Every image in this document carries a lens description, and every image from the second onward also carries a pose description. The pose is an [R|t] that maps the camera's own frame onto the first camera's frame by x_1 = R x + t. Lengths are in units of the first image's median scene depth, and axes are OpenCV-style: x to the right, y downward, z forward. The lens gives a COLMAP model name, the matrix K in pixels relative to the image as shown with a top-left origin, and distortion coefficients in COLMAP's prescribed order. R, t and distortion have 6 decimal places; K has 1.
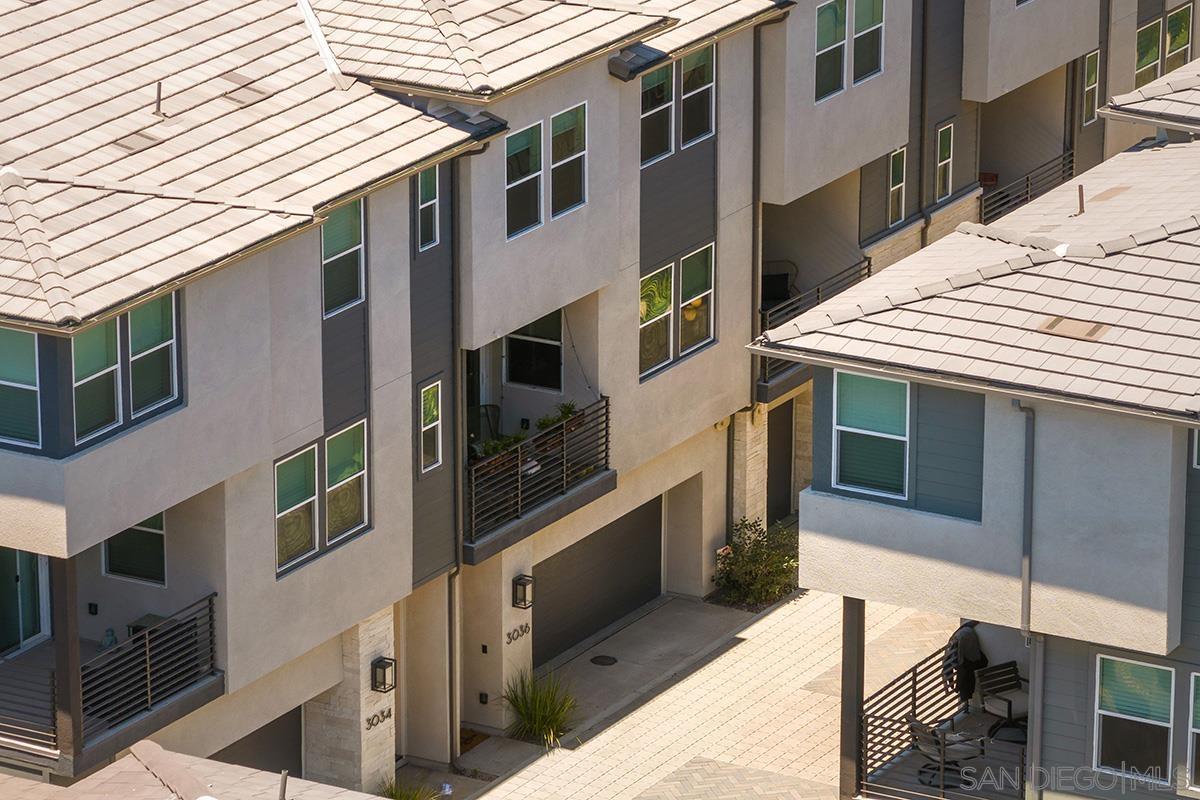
lens RADIAL K [[6941.5, 0, 600.6], [0, 6941.5, 400.1], [0, 0, 1]] dist [-0.724055, 0.000000]
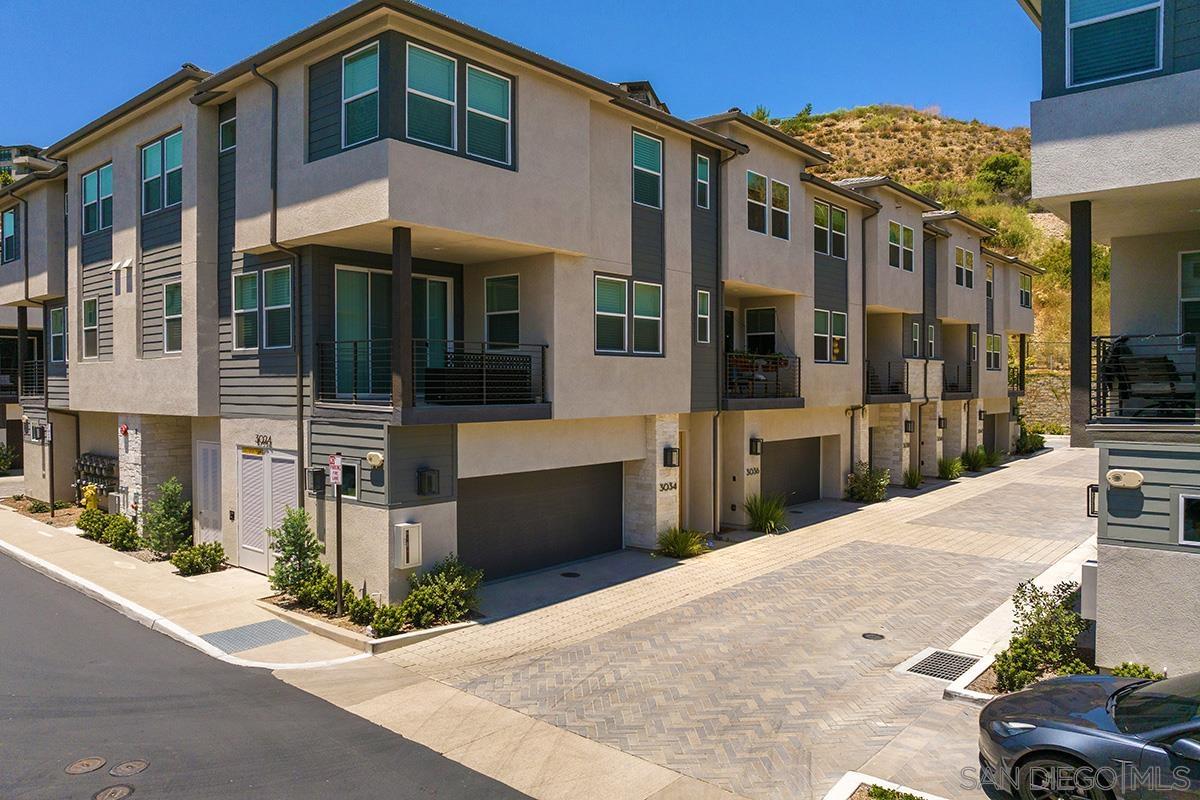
lens RADIAL K [[830.0, 0, 605.9], [0, 830.0, 392.8], [0, 0, 1]] dist [-0.047744, 0.003332]
pose [[0.984367, 0.000565, -0.176129, -0.011607], [-0.058655, 0.943967, -0.324785, 0.087499], [0.166076, 0.330039, 0.929243, 0.785738]]
